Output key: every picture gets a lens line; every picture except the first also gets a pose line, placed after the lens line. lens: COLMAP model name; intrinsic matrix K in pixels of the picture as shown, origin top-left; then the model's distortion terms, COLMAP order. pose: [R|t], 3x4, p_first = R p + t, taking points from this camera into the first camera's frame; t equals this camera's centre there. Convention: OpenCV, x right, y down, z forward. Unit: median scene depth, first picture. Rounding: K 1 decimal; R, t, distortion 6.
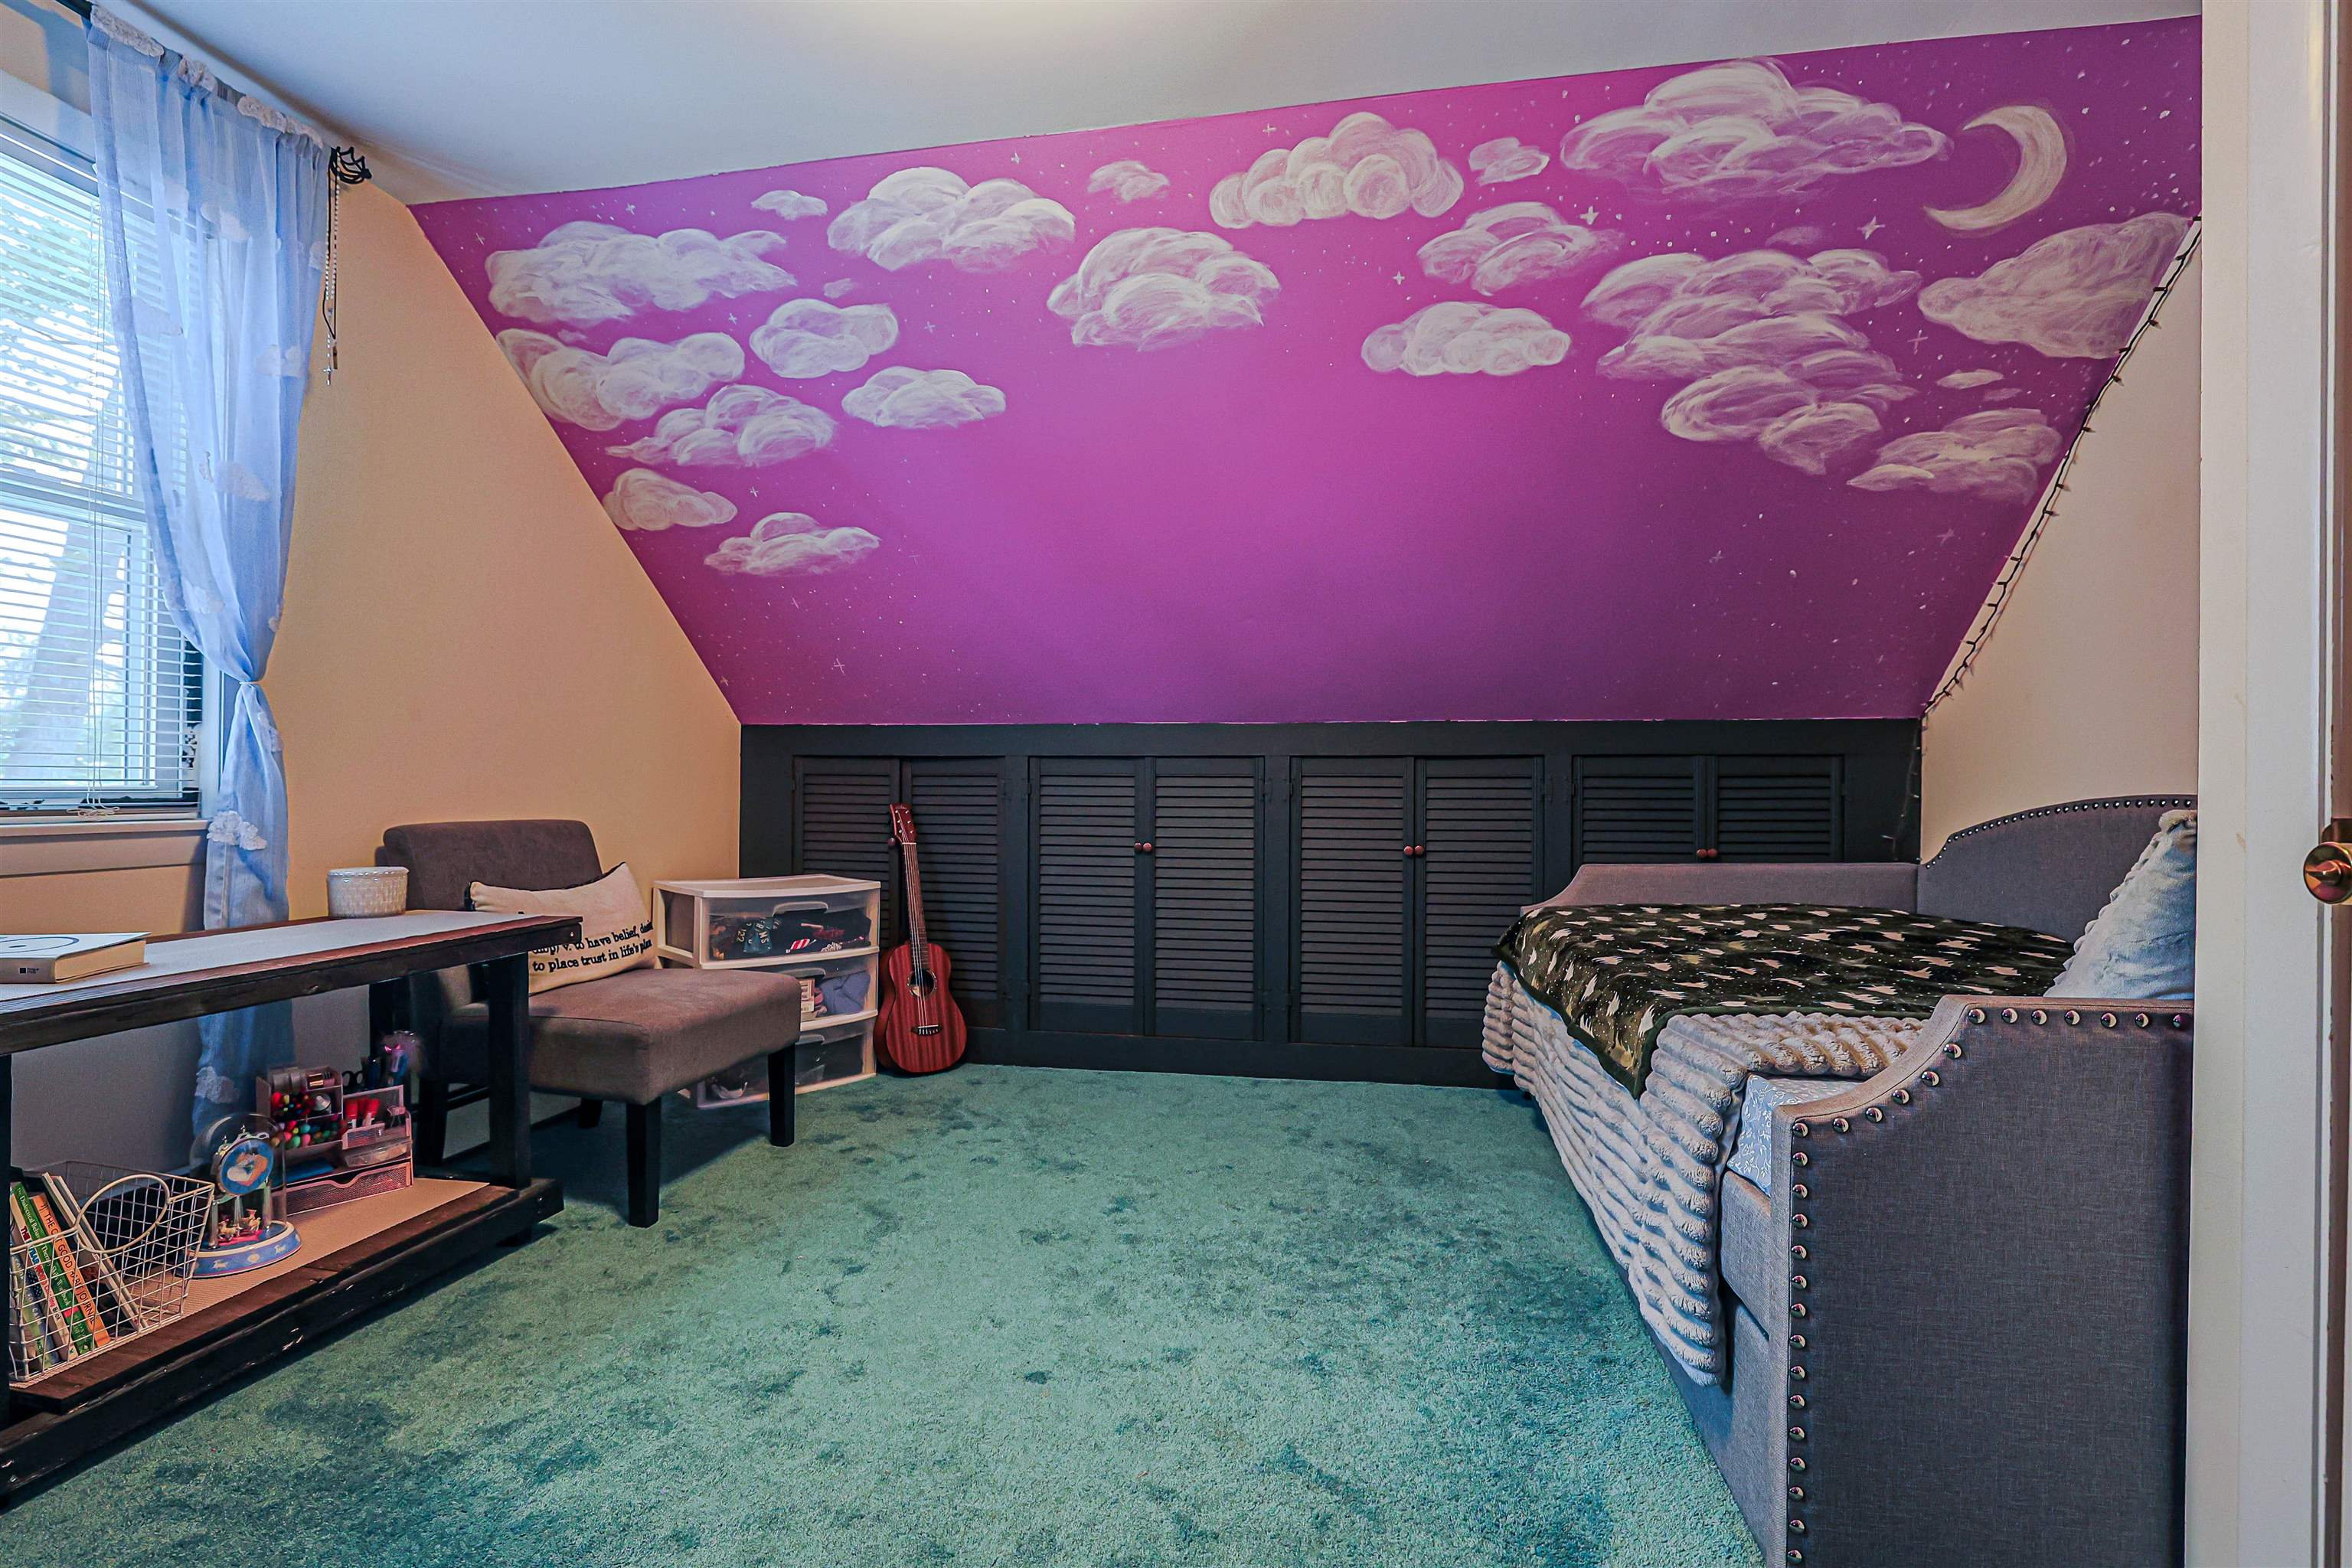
lens RADIAL K [[1192.9, 0, 1200.9], [0, 1192.9, 806.9], [0, 0, 1]] dist [-0.057069, 0.027909]
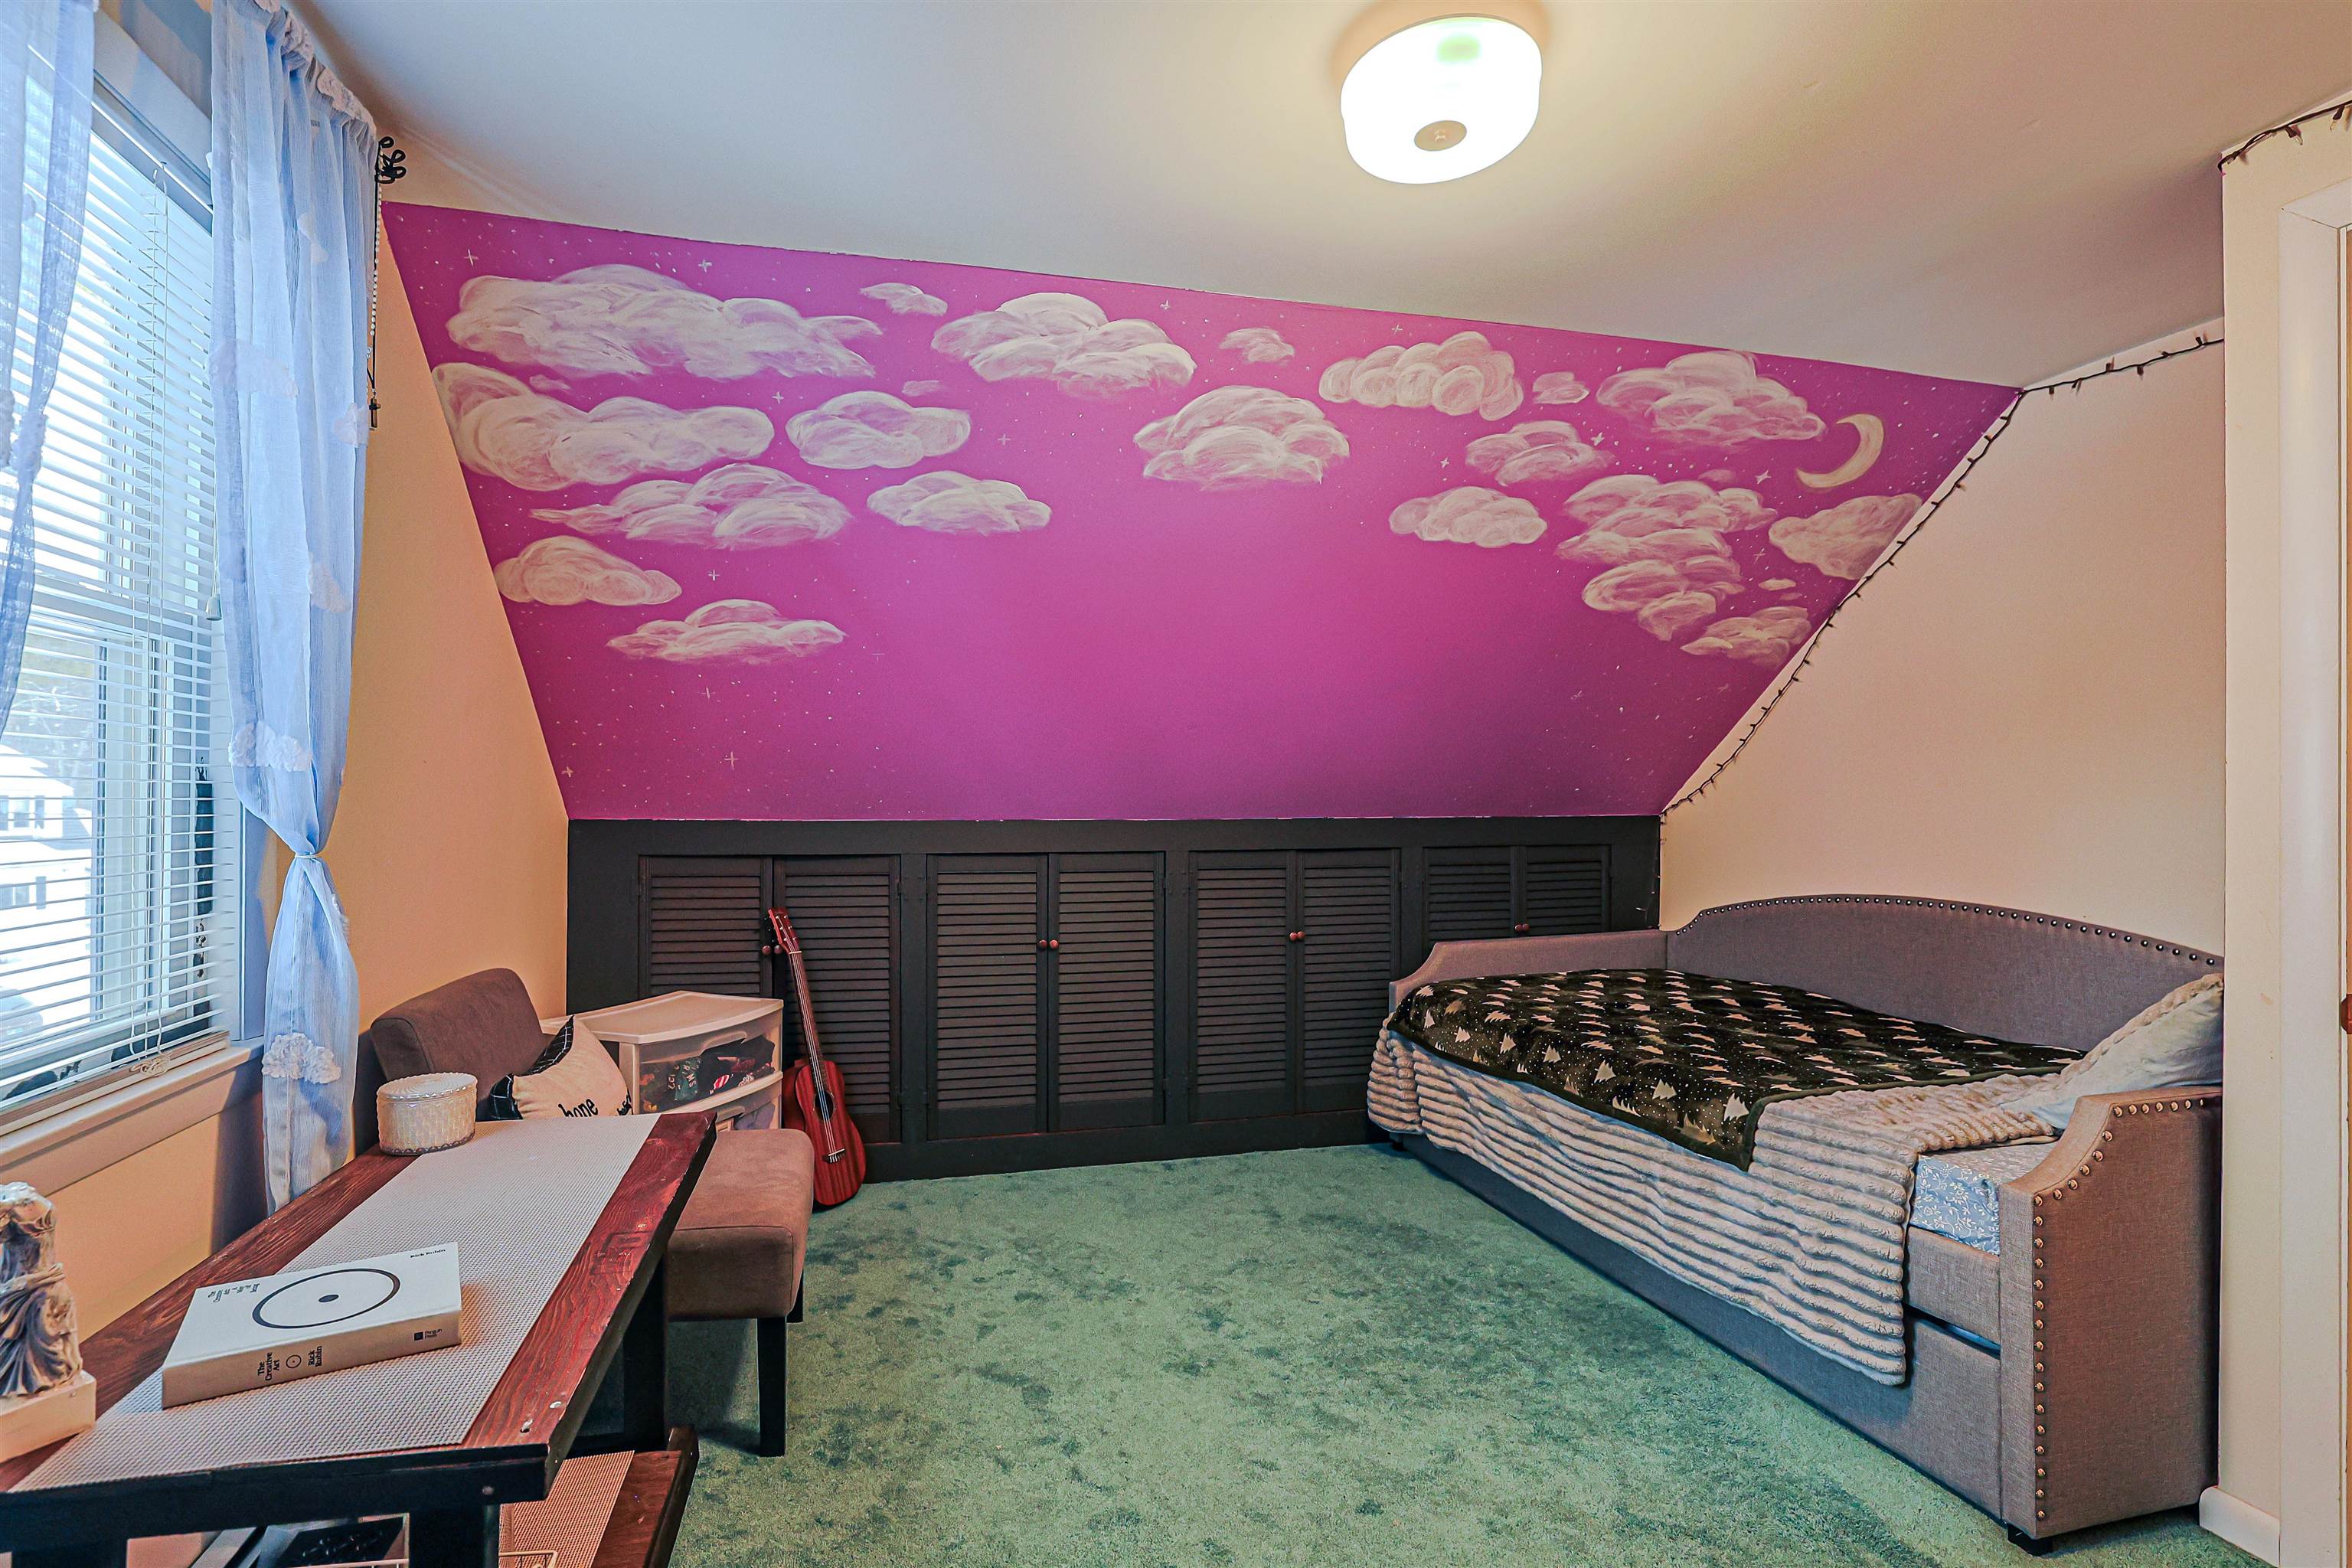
lens RADIAL K [[1192.9, 0, 1200.9], [0, 1192.9, 806.9], [0, 0, 1]] dist [-0.057069, 0.027909]
pose [[0.898492, -0.004646, 0.438966, -0.529881], [0.006770, 0.999972, -0.003273, -0.109668], [-0.438938, 0.005912, 0.898498, 0.073213]]
